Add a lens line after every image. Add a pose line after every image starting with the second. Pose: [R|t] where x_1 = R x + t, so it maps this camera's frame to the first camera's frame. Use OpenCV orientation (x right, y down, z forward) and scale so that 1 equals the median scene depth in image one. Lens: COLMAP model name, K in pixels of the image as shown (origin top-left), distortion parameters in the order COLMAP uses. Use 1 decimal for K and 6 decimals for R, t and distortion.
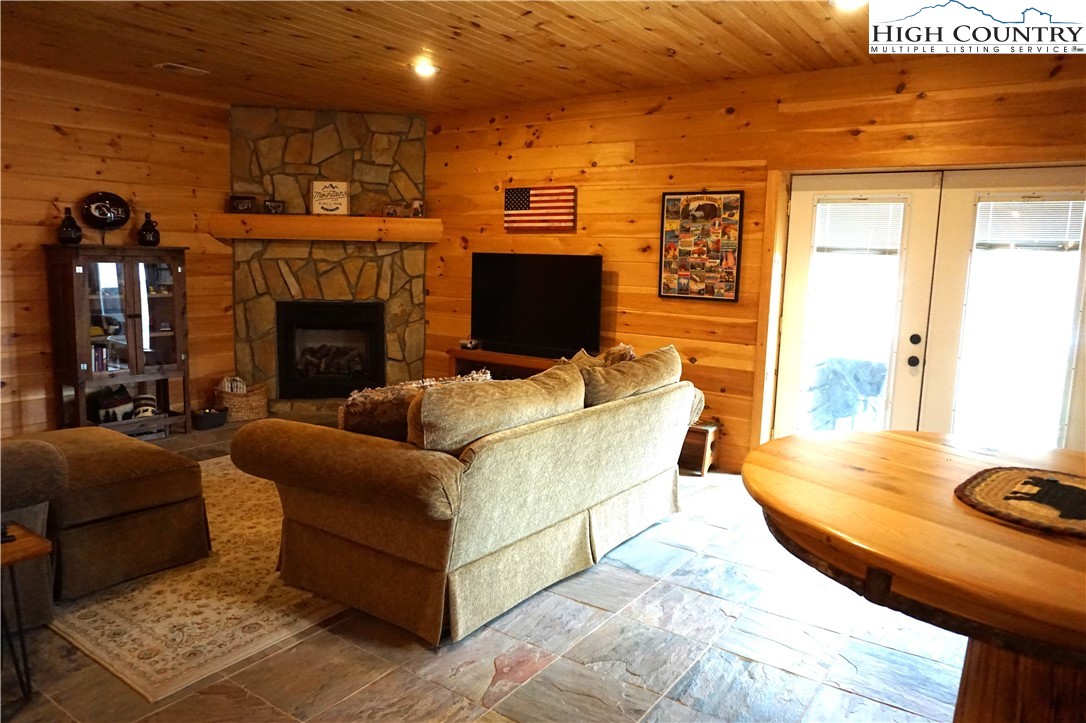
lens RADIAL K [[760.8, 0, 542.4], [0, 760.8, 354.0], [0, 0, 1]] dist [-0.053074, 0.045149]
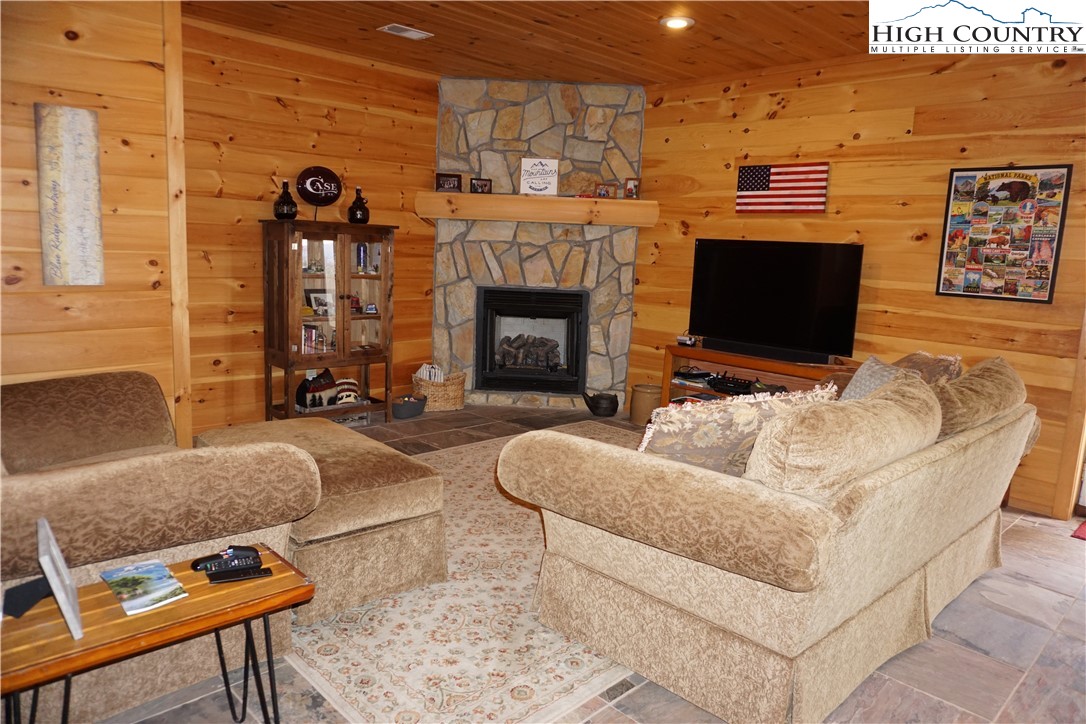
lens RADIAL K [[760.8, 0, 546.9], [0, 760.8, 359.2], [0, 0, 1]] dist [-0.053074, 0.045149]
pose [[0.981192, 0.046471, -0.187355, -0.102981], [-0.043213, 0.998836, 0.021439, -0.003569], [0.188133, -0.012940, 0.982058, 0.101296]]
